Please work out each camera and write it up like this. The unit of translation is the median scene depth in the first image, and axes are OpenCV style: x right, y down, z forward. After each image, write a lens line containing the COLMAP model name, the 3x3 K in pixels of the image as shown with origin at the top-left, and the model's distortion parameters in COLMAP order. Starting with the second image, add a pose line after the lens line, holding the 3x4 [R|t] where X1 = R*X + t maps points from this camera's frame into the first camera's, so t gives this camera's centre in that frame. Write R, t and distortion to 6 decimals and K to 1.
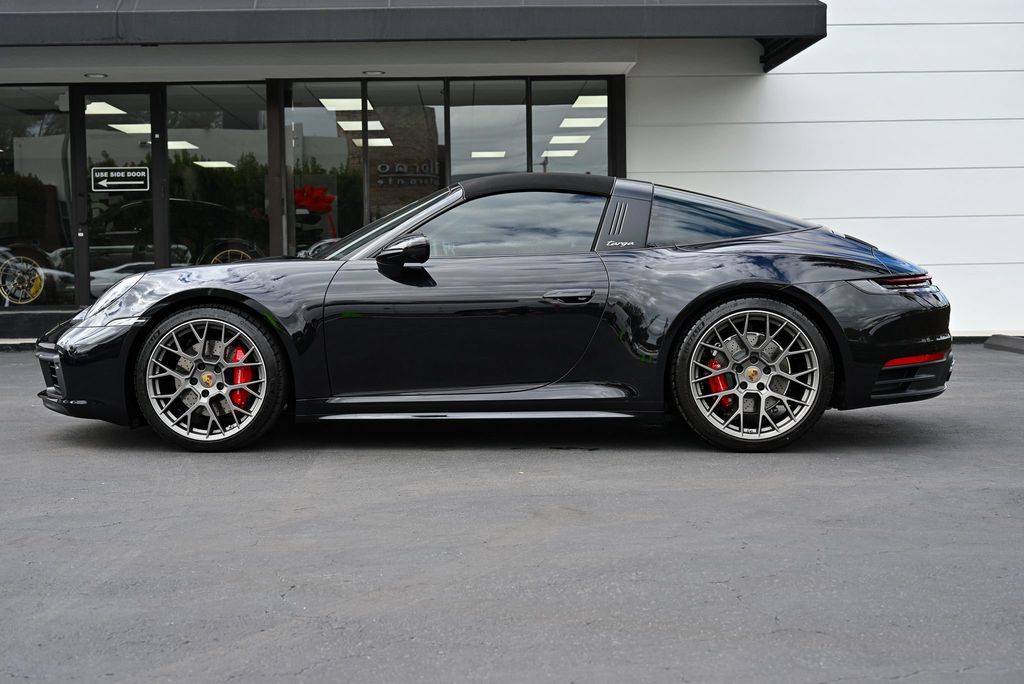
lens RADIAL K [[1383.2, 0, 512.0], [0, 1383.2, 342.0], [0, 0, 1]] dist [-0.003146, -0.008436]
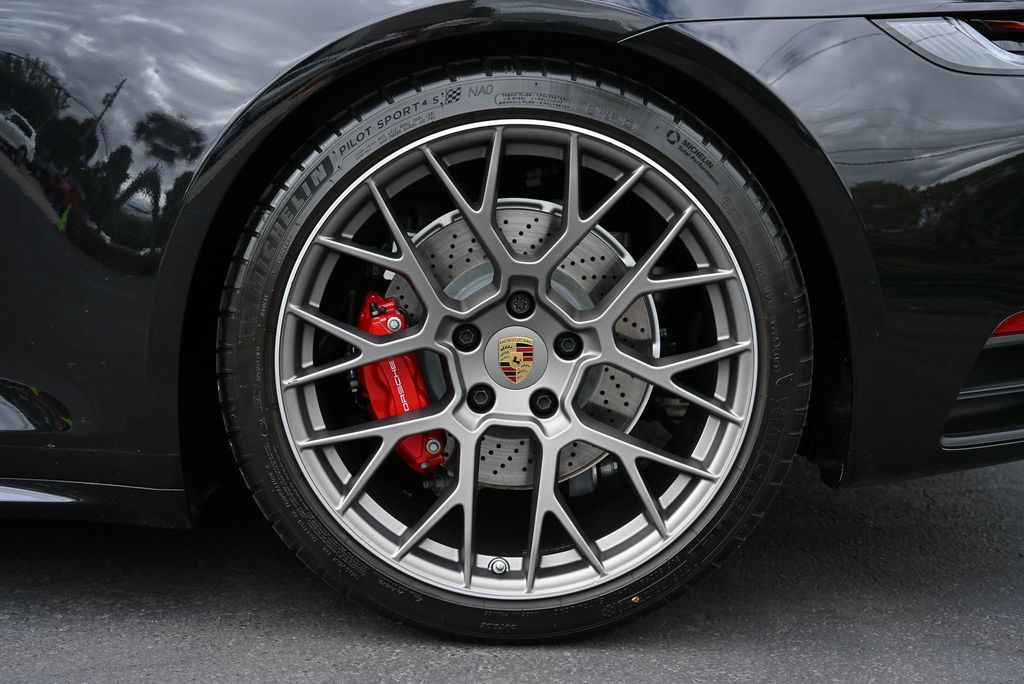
lens RADIAL K [[1903.5, 0, 512.0], [0, 1903.5, 342.0], [0, 0, 1]] dist [-0.027645, -0.012207]
pose [[0.997772, 0.017082, 0.064487, 0.149743], [-0.023441, 0.994793, 0.099180, -0.016490], [-0.062457, -0.100471, 0.992978, 0.633454]]
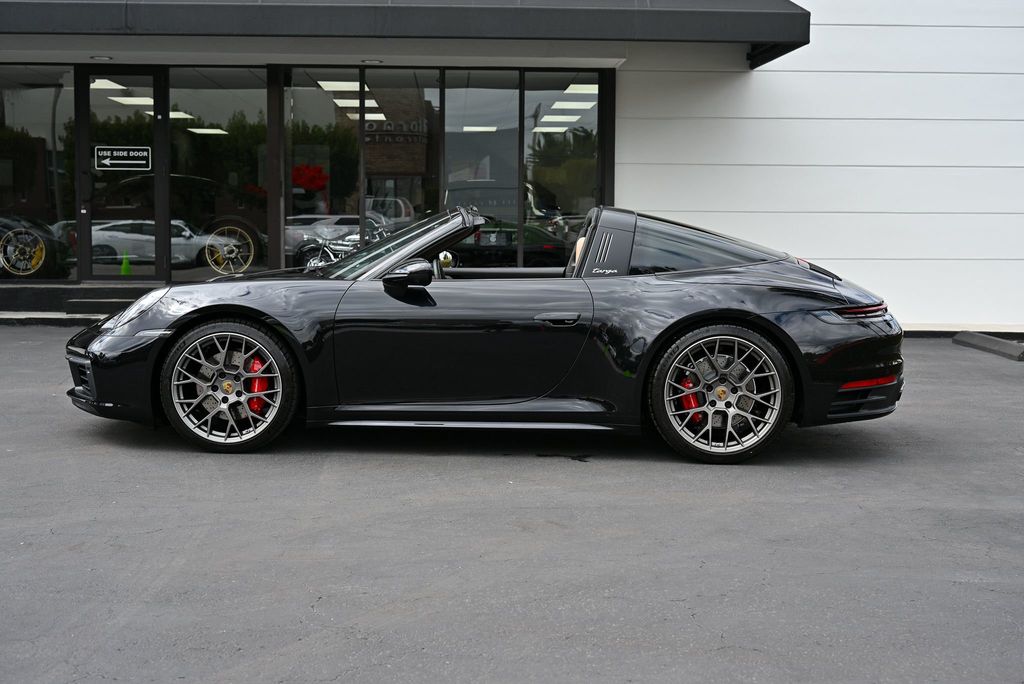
lens RADIAL K [[1410.1, 0, 512.0], [0, 1410.1, 342.0], [0, 0, 1]] dist [-0.005215, 0.016648]
pose [[0.999717, 0.020954, 0.011246, -0.006995], [-0.021330, 0.999180, 0.034406, -0.053288], [-0.010516, -0.034636, 0.999345, -0.124496]]
